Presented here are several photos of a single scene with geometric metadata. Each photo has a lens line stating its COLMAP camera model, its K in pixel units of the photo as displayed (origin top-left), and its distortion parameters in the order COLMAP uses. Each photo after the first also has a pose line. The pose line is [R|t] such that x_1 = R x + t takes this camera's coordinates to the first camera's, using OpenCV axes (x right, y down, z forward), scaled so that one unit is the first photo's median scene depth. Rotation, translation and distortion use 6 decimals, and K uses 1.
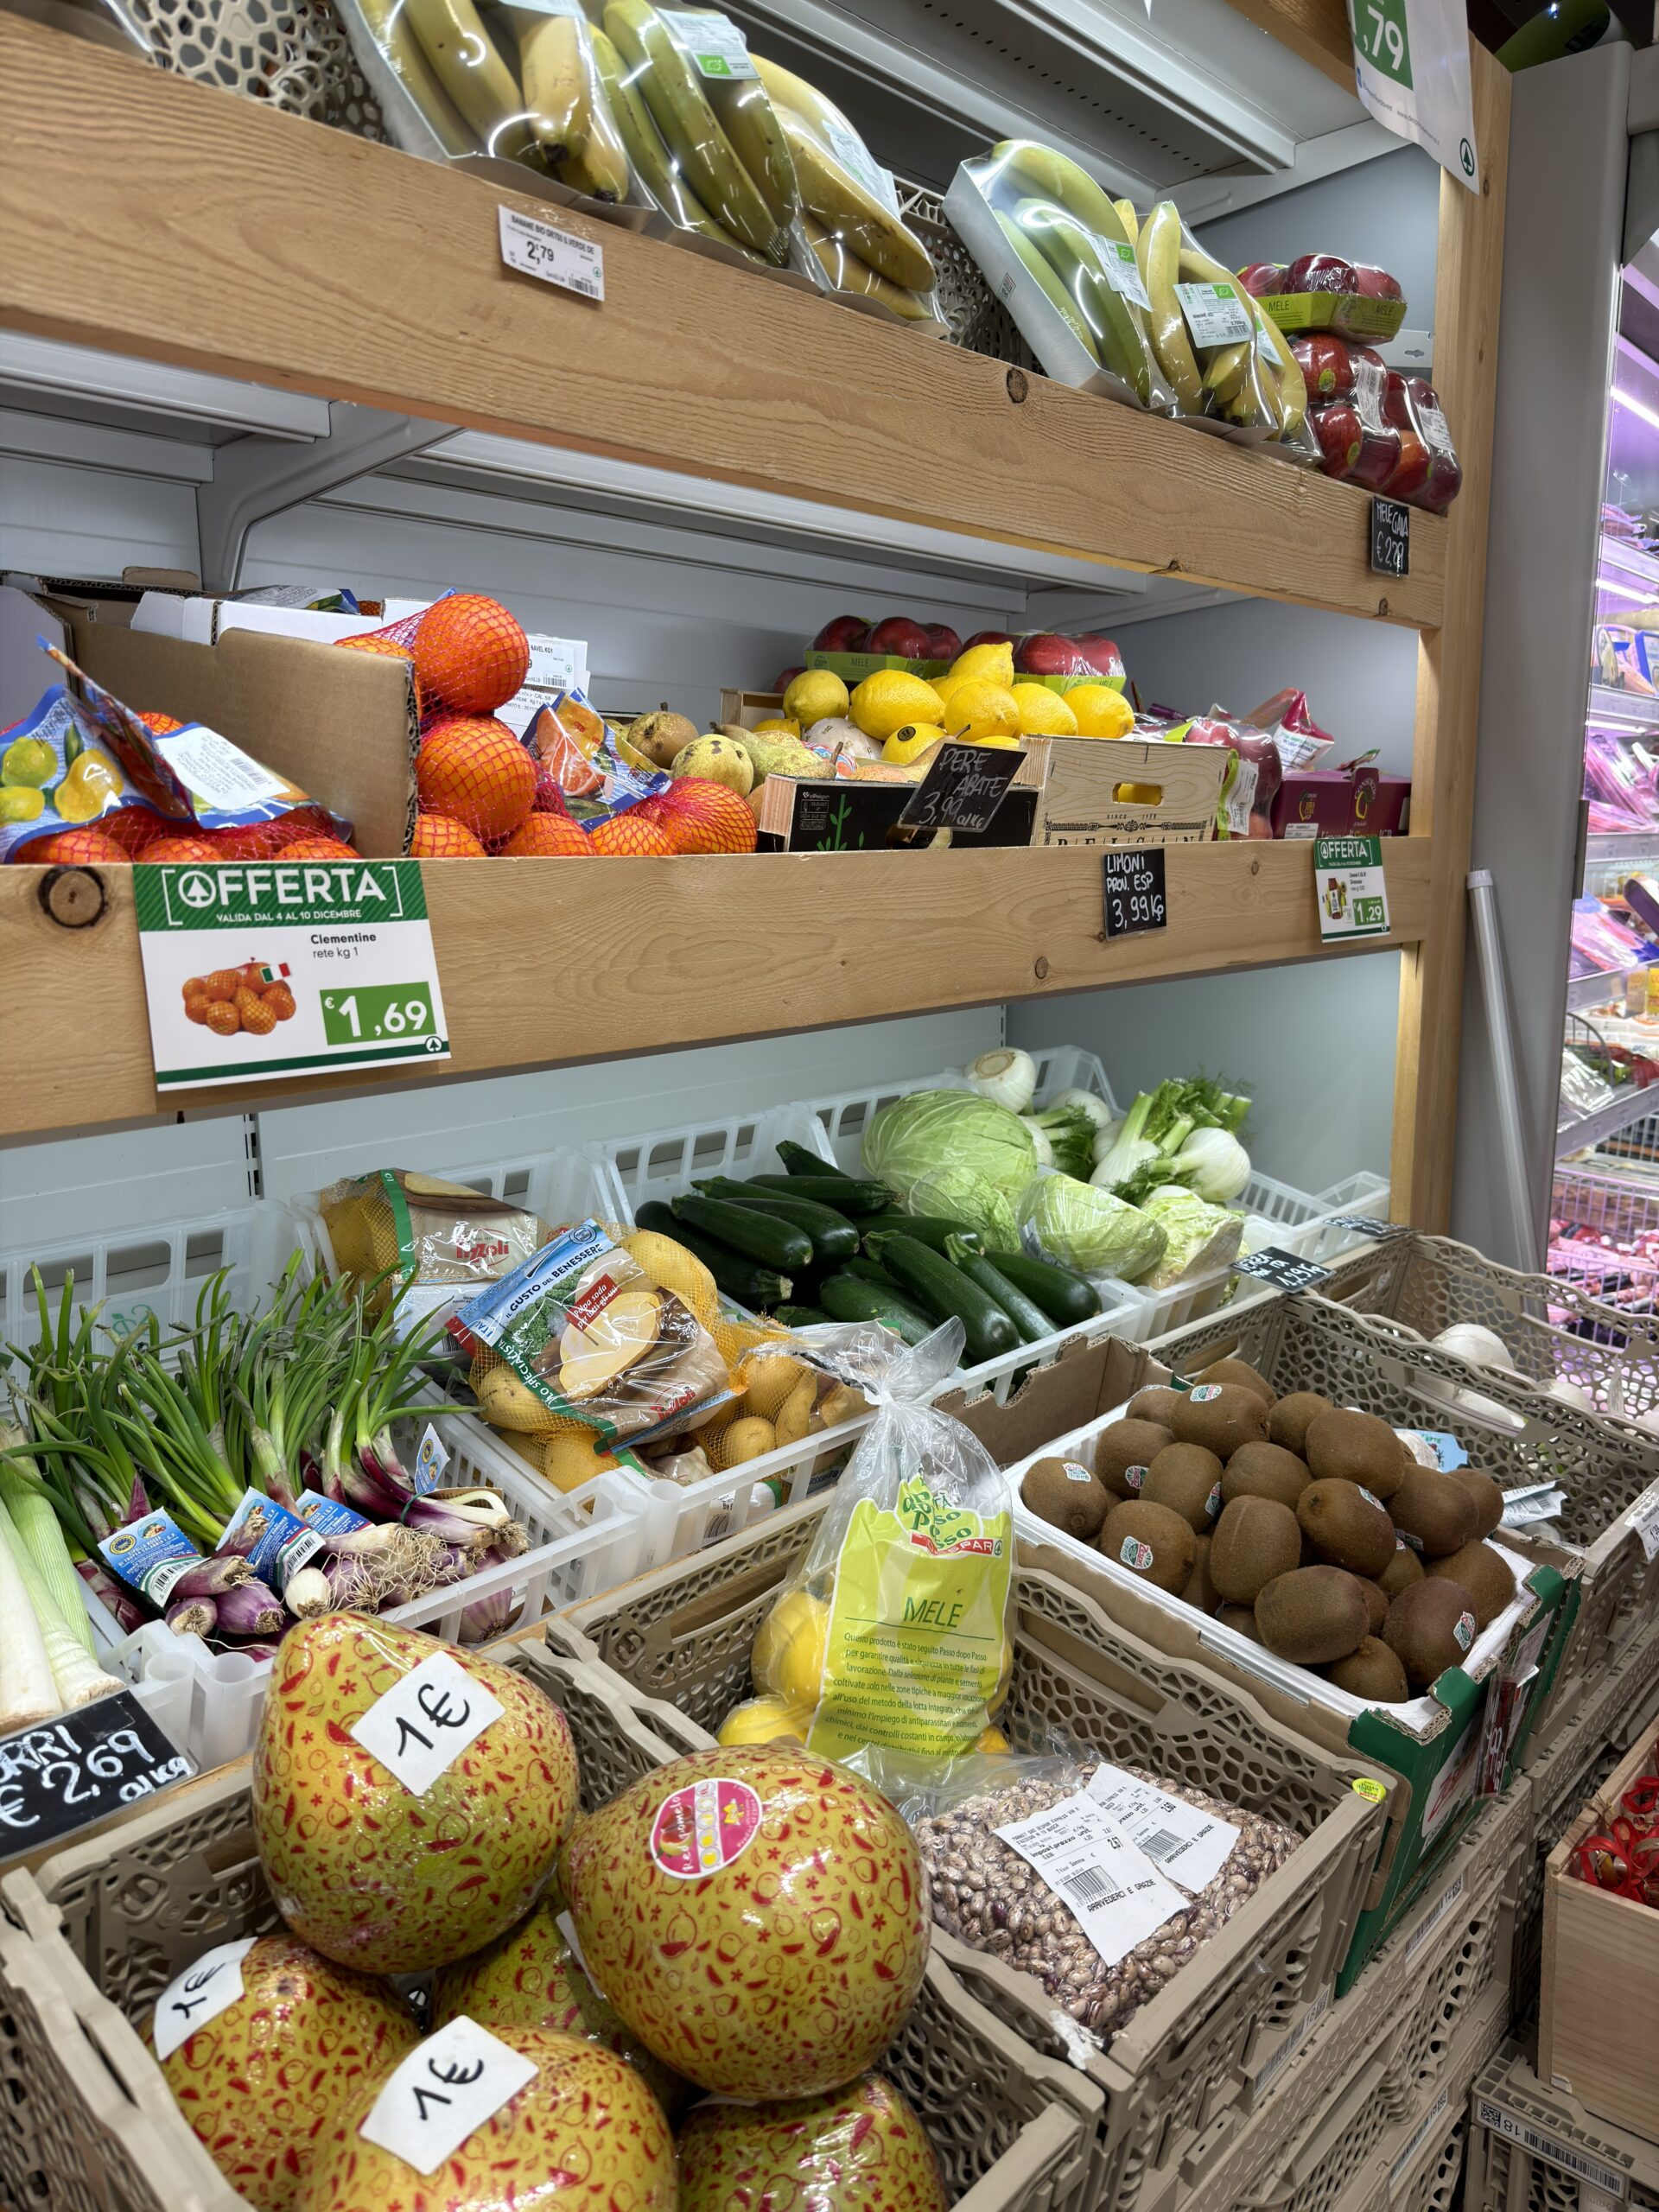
lens RADIAL K [[1545.5, 0, 829.5], [0, 1545.5, 1106.0], [0, 0, 1]] dist [0.148231, -0.227801]
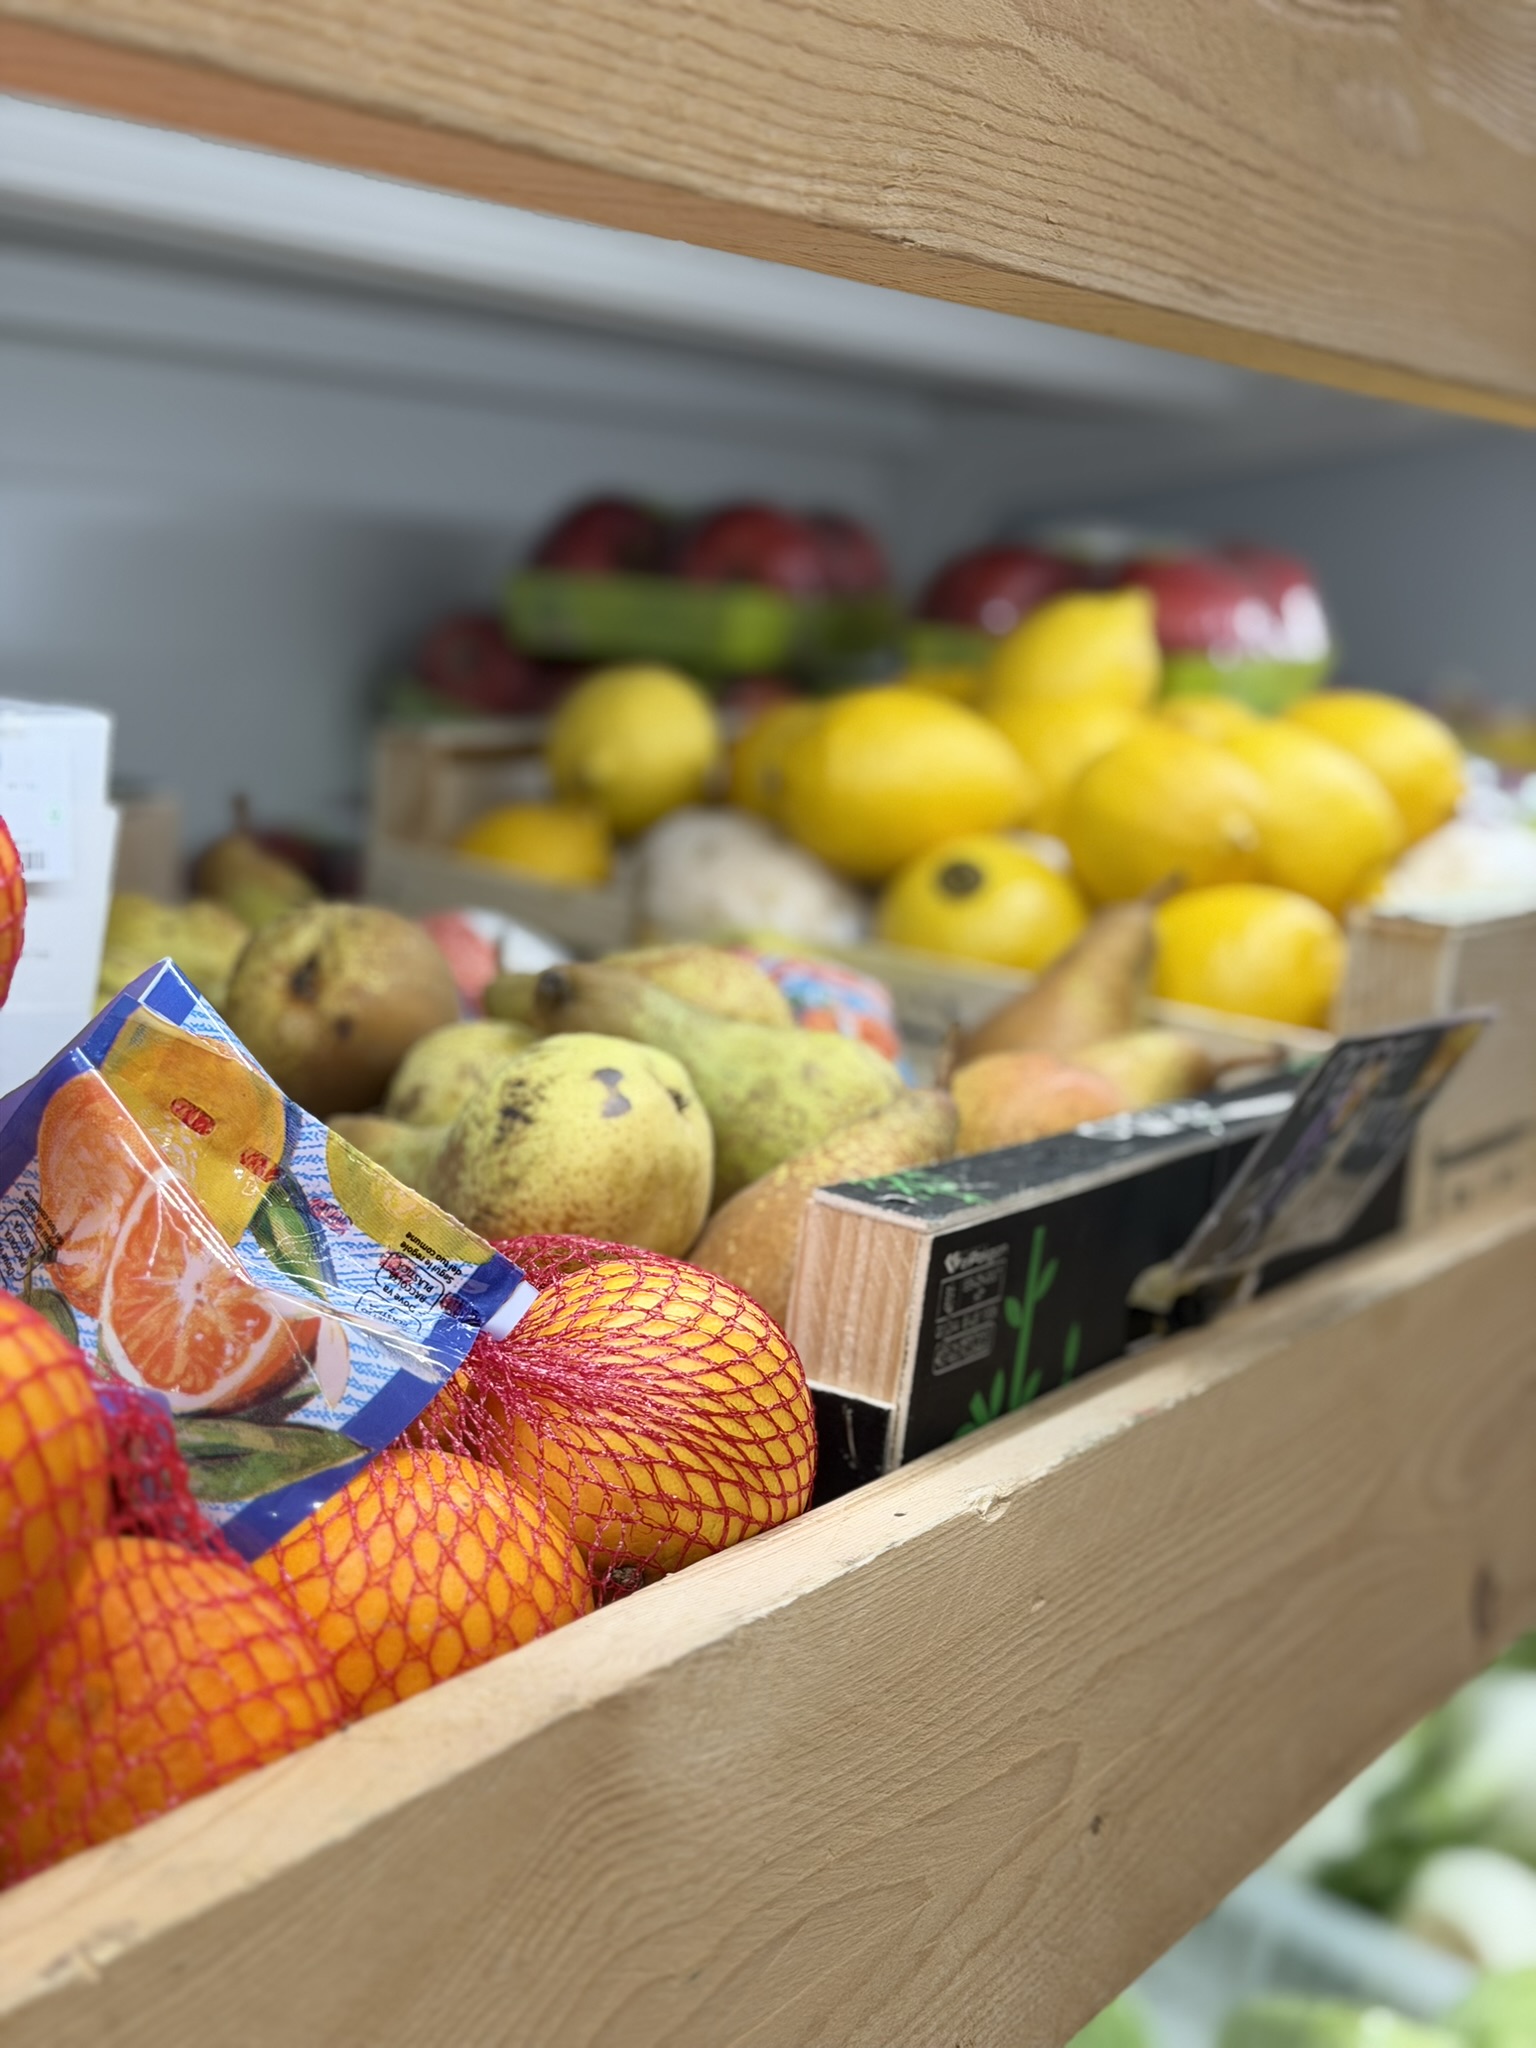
lens RADIAL K [[2869.8, 0, 768.0], [0, 2869.8, 1024.0], [0, 0, 1]] dist [0.116758, -0.010529]
pose [[0.981543, -0.038702, 0.187285, -0.152725], [0.051337, 0.996686, -0.063093, -0.218912], [-0.184223, 0.071543, 0.980277, 0.488794]]
